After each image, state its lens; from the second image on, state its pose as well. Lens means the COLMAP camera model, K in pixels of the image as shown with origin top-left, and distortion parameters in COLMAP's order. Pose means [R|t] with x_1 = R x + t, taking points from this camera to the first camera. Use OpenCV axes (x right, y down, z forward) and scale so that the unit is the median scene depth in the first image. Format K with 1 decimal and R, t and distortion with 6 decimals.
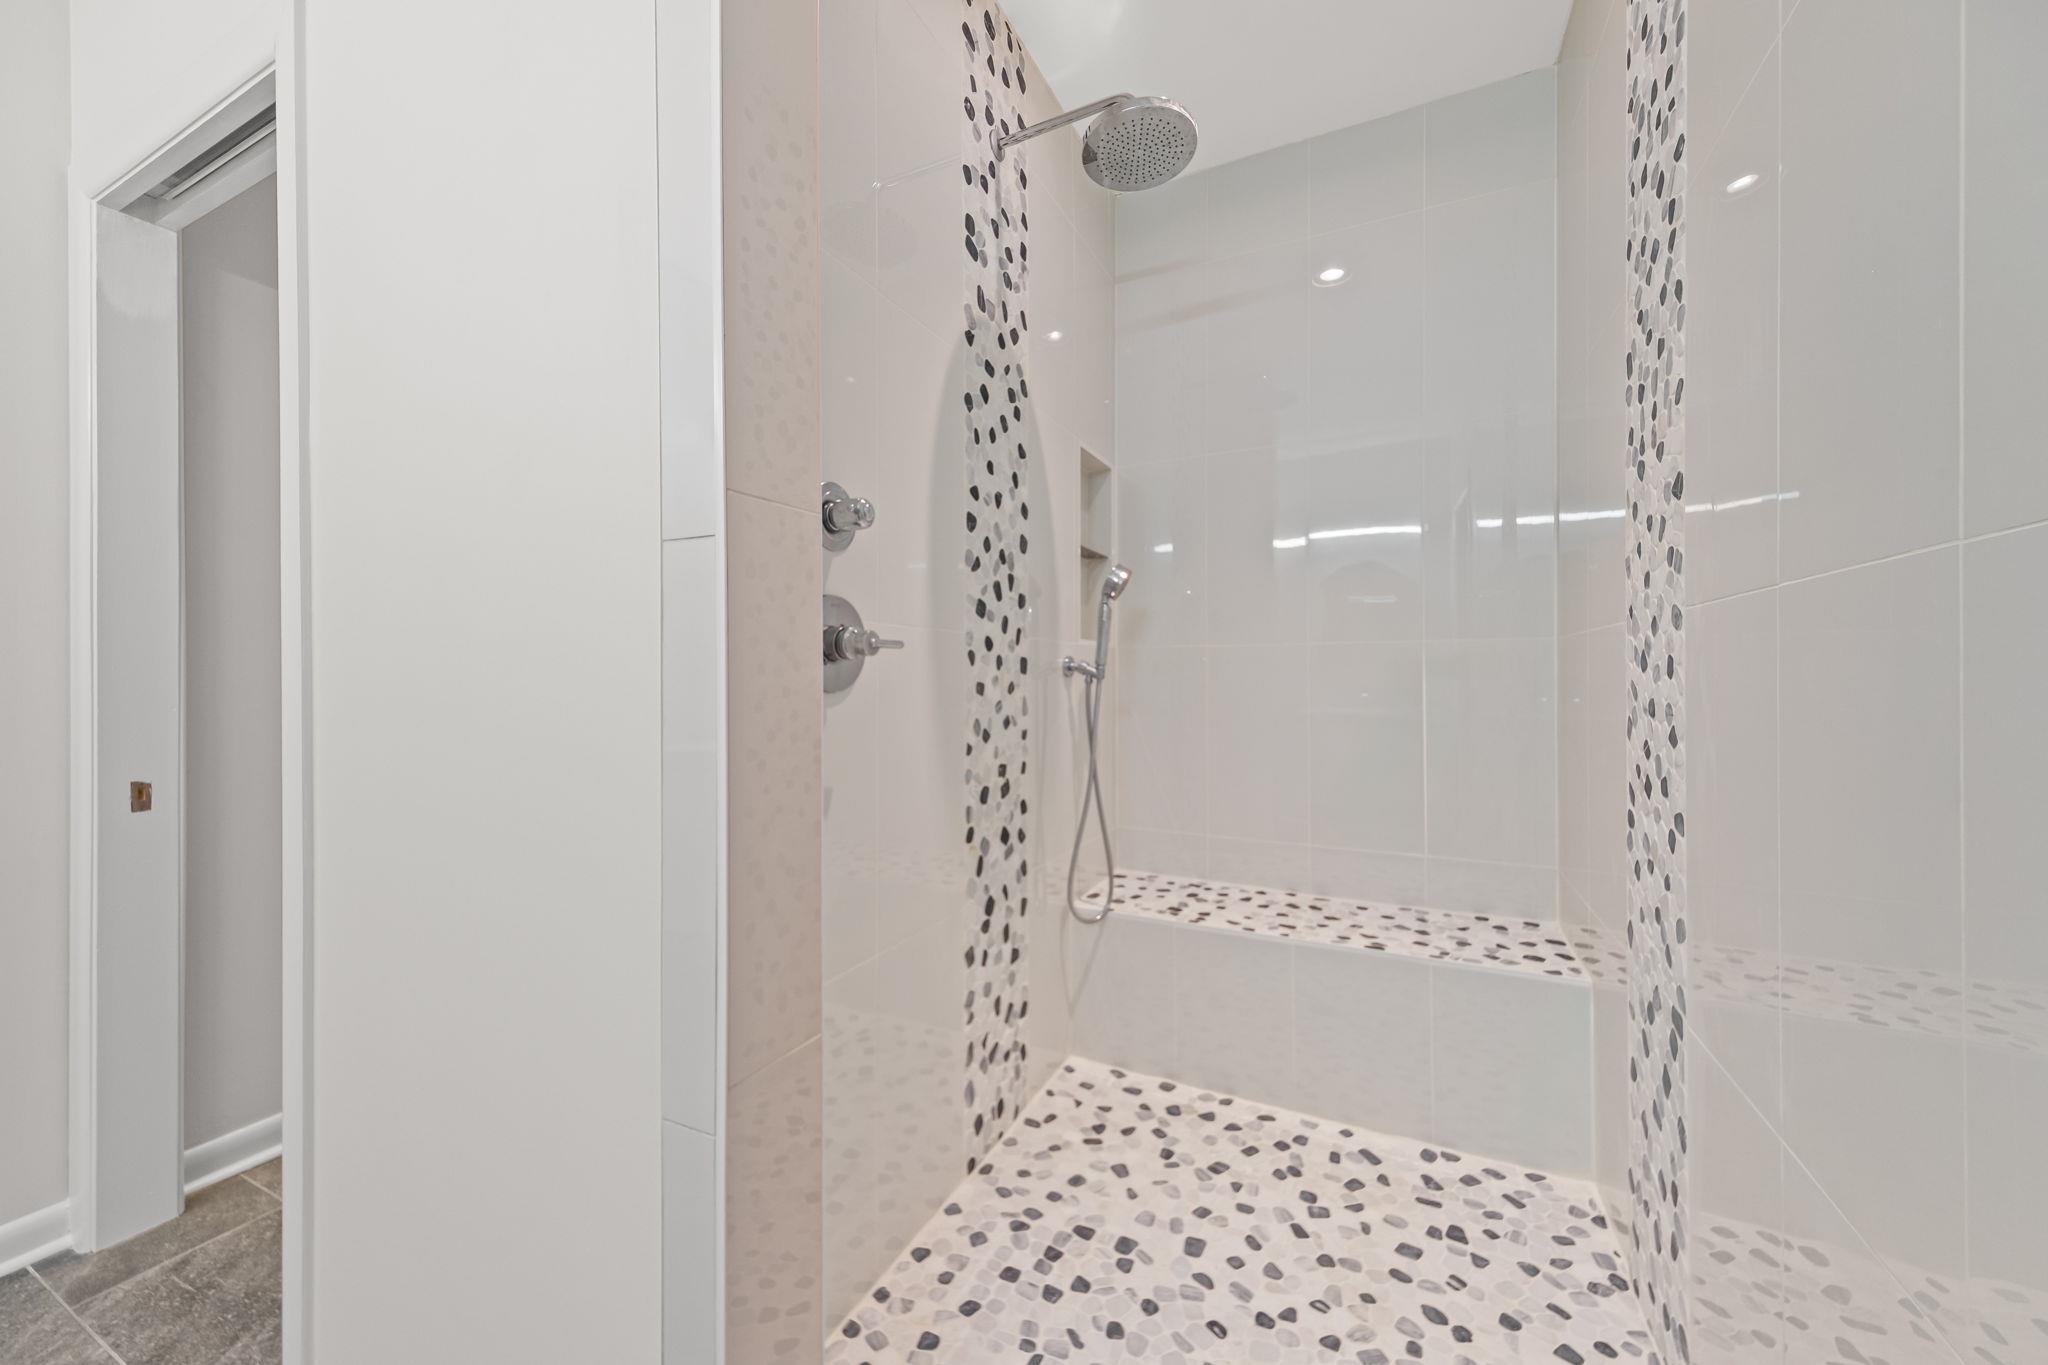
lens RADIAL K [[754.9, 0, 1026.1], [0, 754.9, 670.3], [0, 0, 1]] dist [0.015618, -0.005630]
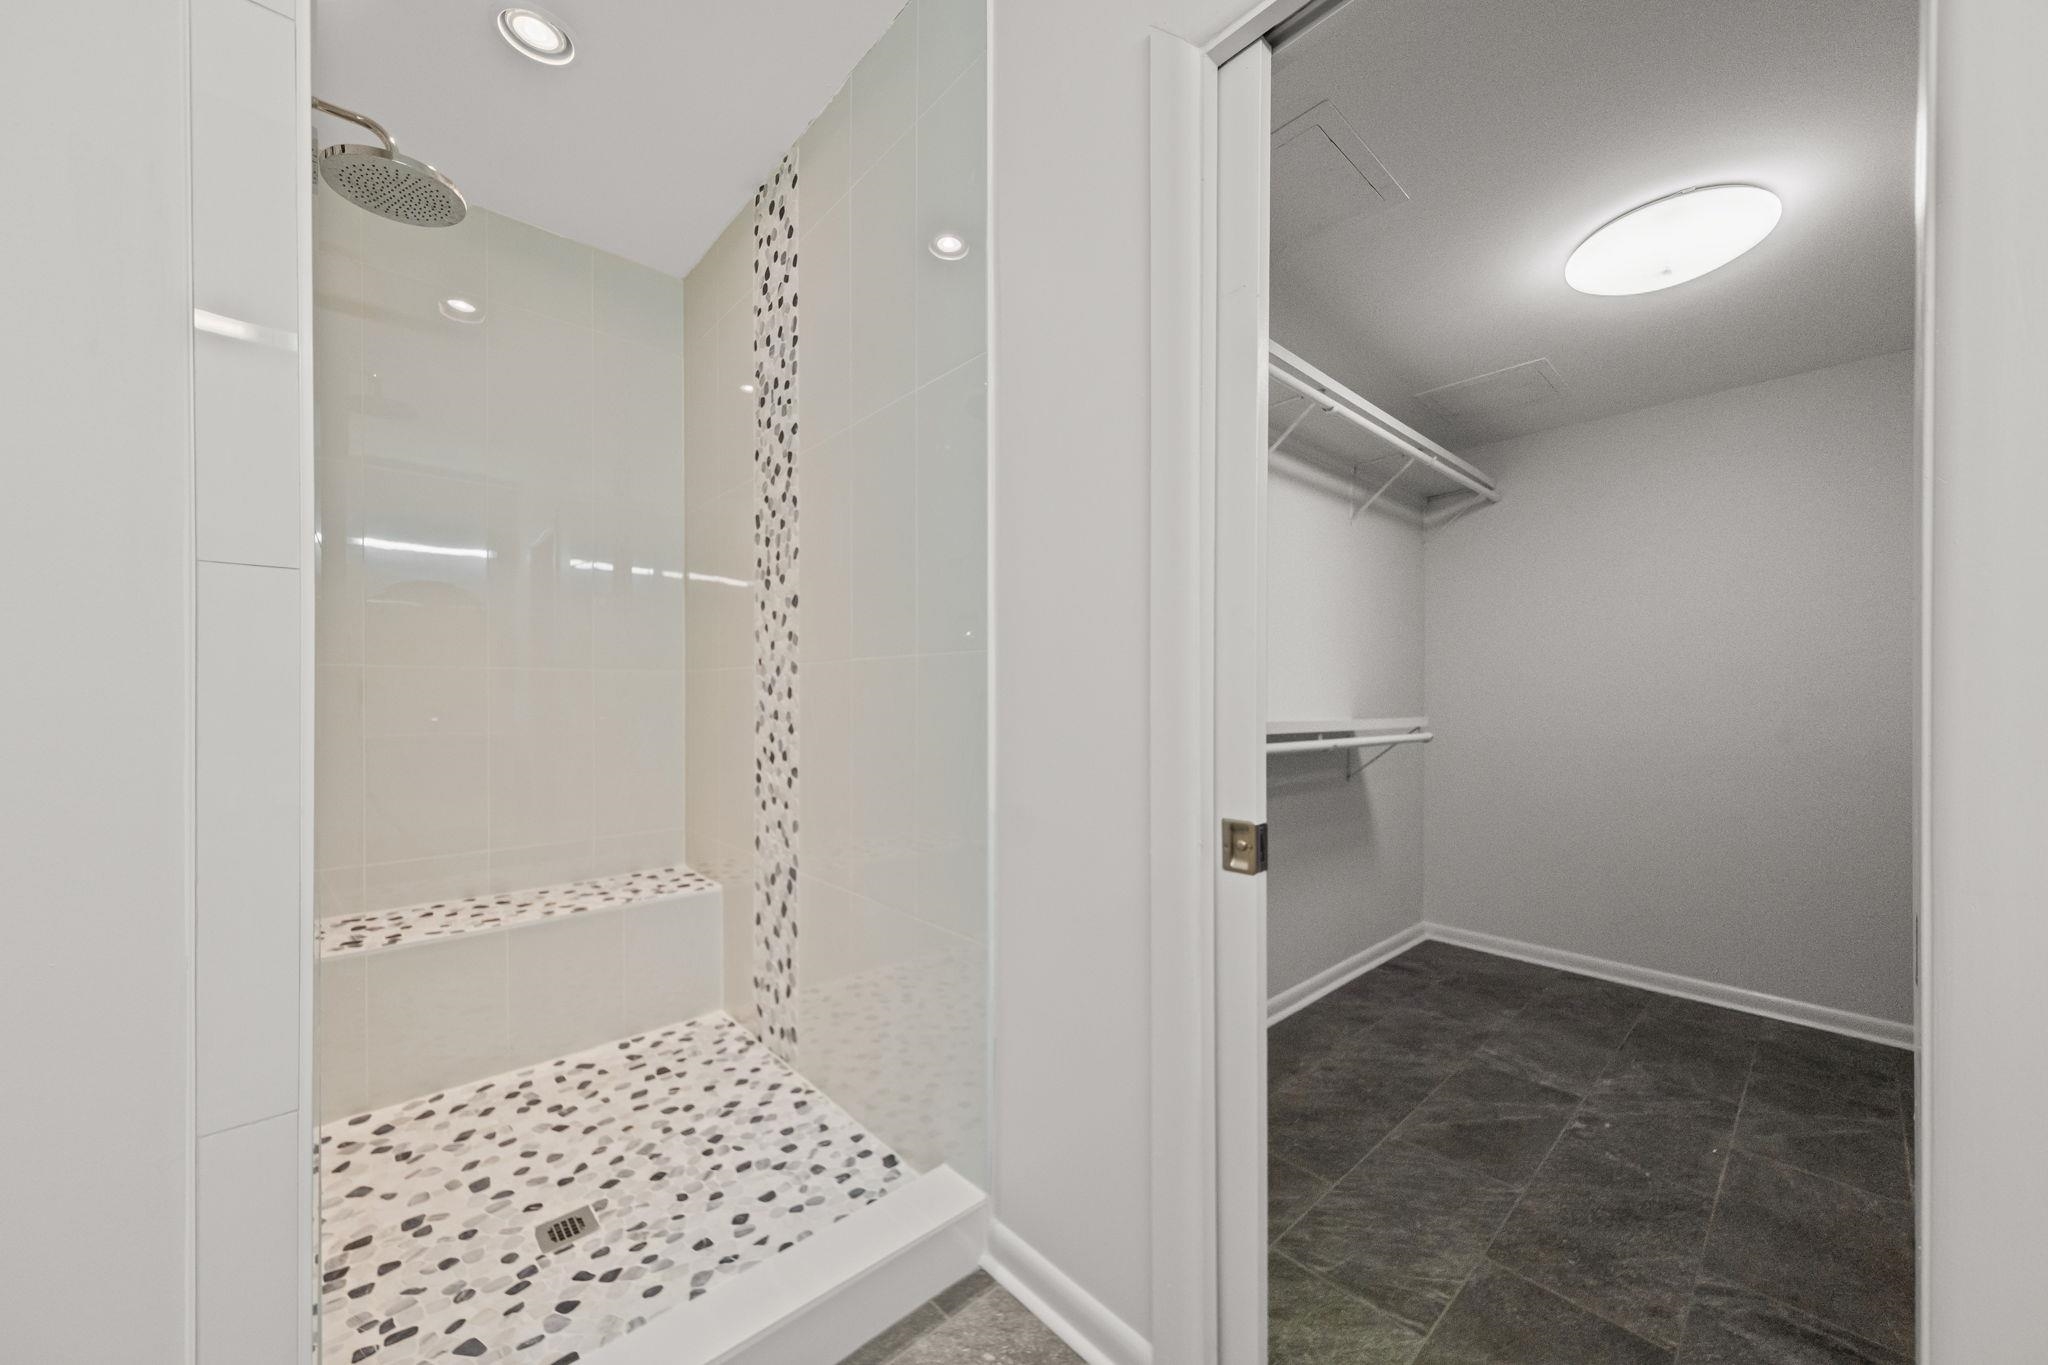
lens RADIAL K [[733.3, 0, 1024.0], [0, 733.3, 682.5], [0, 0, 1]] dist [0.000424, 0.000032]
pose [[0.373942, 0.017820, 0.927281, -0.516256], [-0.006284, 0.999841, -0.016681, -0.002819], [-0.927431, 0.000411, 0.373995, -0.196321]]
